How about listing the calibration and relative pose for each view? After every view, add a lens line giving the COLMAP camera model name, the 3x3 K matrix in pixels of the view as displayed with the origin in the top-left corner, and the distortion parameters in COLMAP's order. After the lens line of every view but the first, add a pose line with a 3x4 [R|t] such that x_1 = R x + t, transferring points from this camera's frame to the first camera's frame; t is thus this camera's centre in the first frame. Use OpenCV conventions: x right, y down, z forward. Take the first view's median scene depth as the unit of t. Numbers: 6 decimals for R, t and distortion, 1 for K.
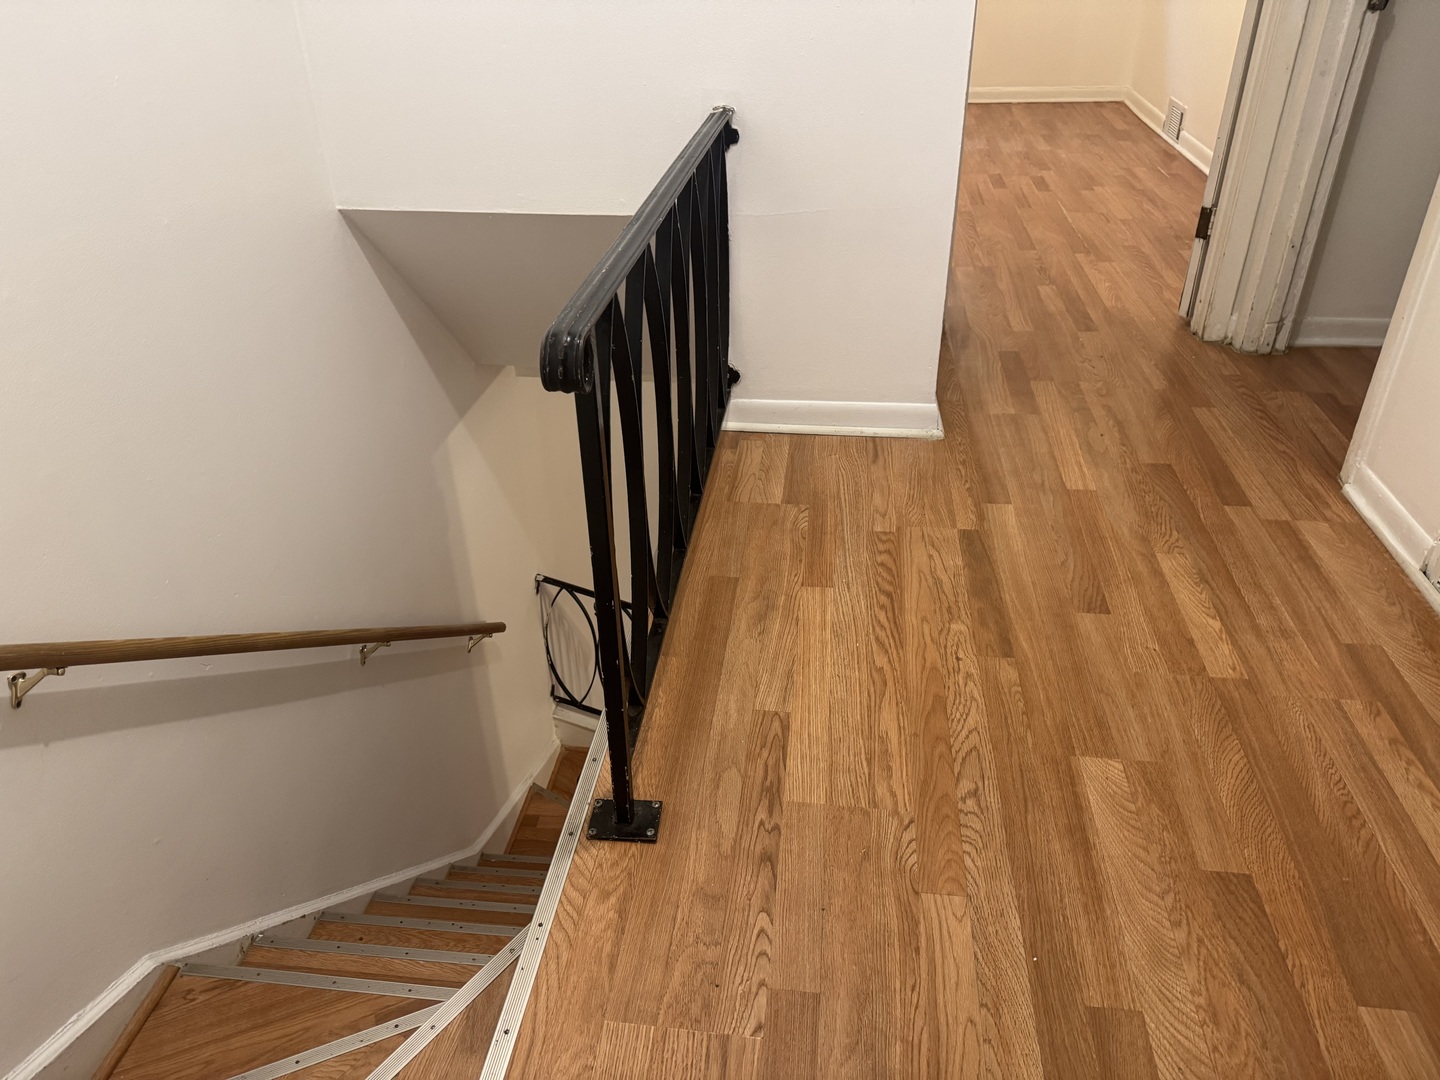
lens RADIAL K [[1021.9, 0, 709.9], [0, 1021.9, 529.5], [0, 0, 1]] dist [0.043044, -0.051195]
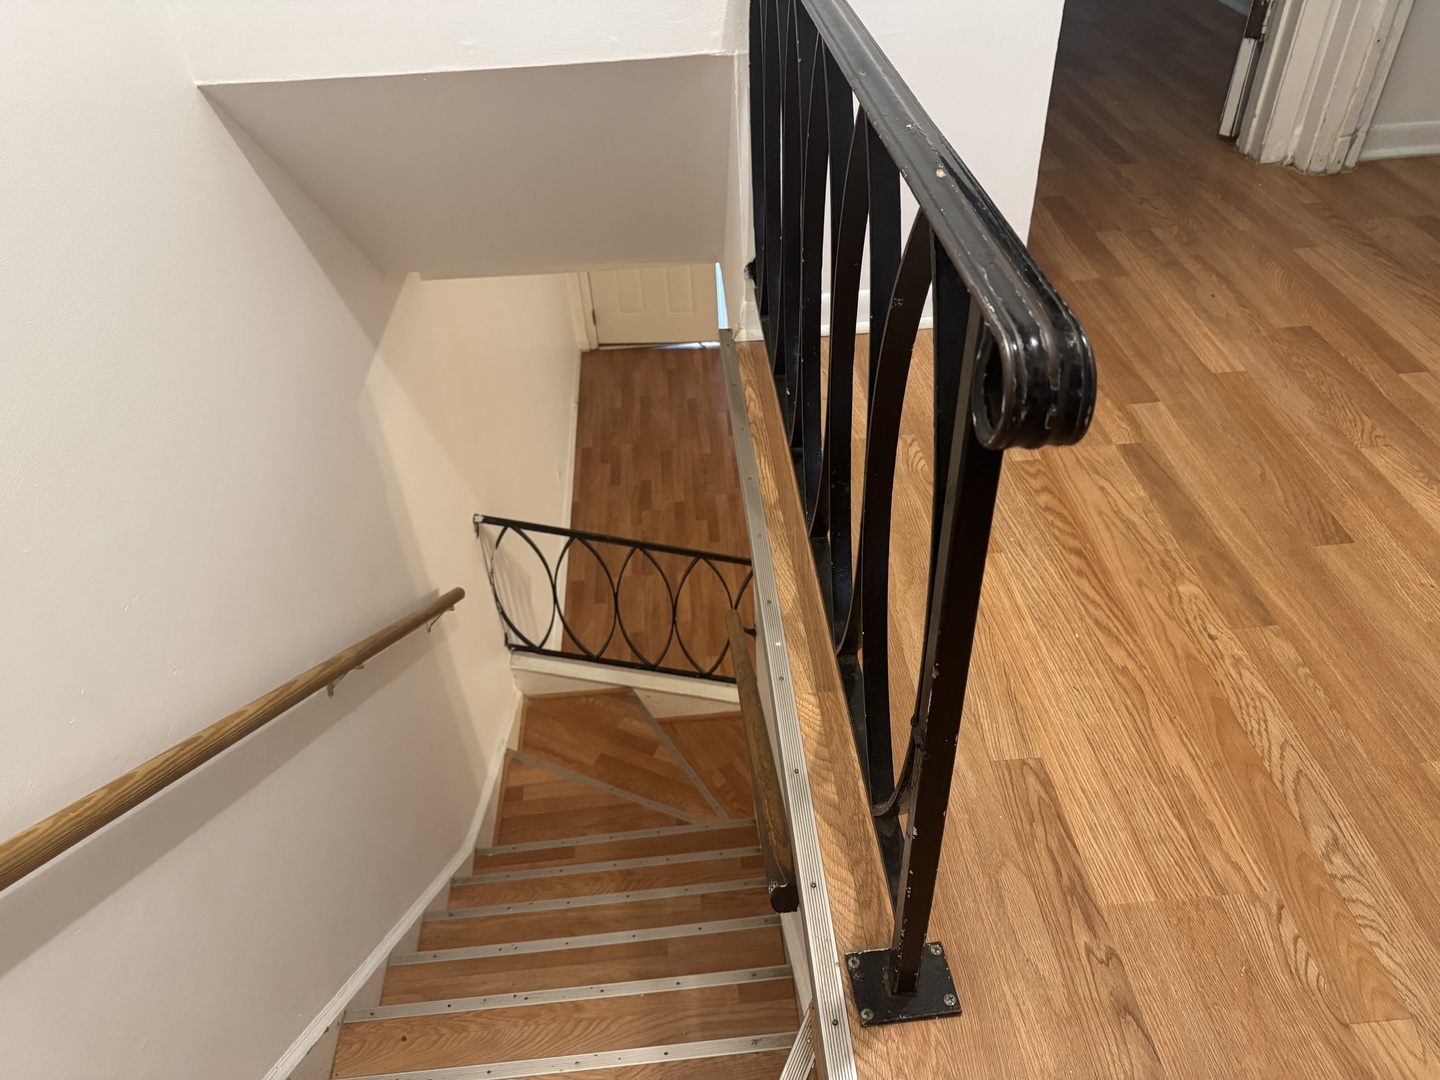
lens RADIAL K [[1021.9, 0, 719.6], [0, 1021.9, 527.9], [0, 0, 1]] dist [0.043044, -0.051195]
pose [[0.979621, -0.141199, 0.142847, -0.194242], [0.119543, 0.981392, 0.150266, -0.102091], [-0.161406, -0.130127, 0.978271, 0.287649]]
